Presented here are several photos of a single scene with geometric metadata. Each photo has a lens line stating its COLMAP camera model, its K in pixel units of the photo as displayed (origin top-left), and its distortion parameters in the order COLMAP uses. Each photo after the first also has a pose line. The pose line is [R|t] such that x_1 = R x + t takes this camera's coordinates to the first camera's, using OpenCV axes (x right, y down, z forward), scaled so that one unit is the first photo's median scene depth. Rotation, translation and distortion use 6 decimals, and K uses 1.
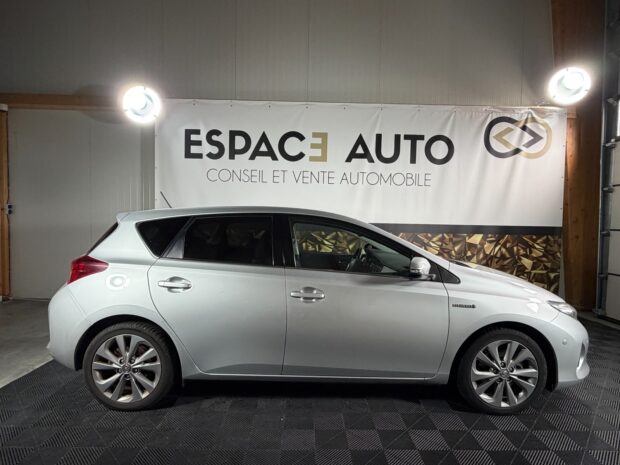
lens RADIAL K [[351.9, 0, 314.5], [0, 351.9, 234.2], [0, 0, 1]] dist [-0.000826, -0.002369]
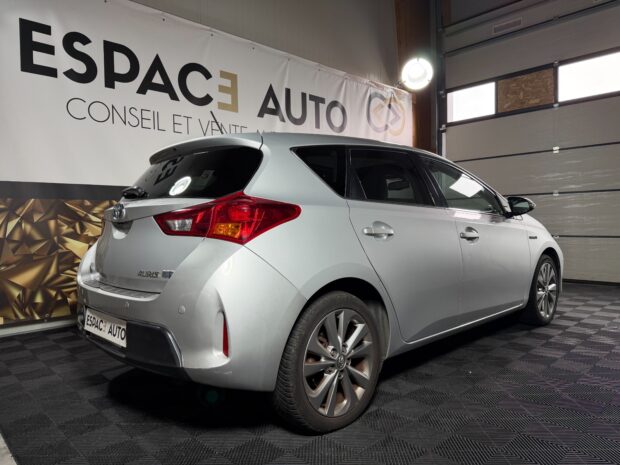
lens RADIAL K [[438.4, 0, 309.9], [0, 438.4, 233.8], [0, 0, 1]] dist [0.045037, -0.056153]
pose [[0.731105, -0.052432, 0.680247, -0.520634], [0.065967, 0.997804, 0.006010, 0.063087], [-0.679068, 0.040480, 0.732958, 0.198034]]
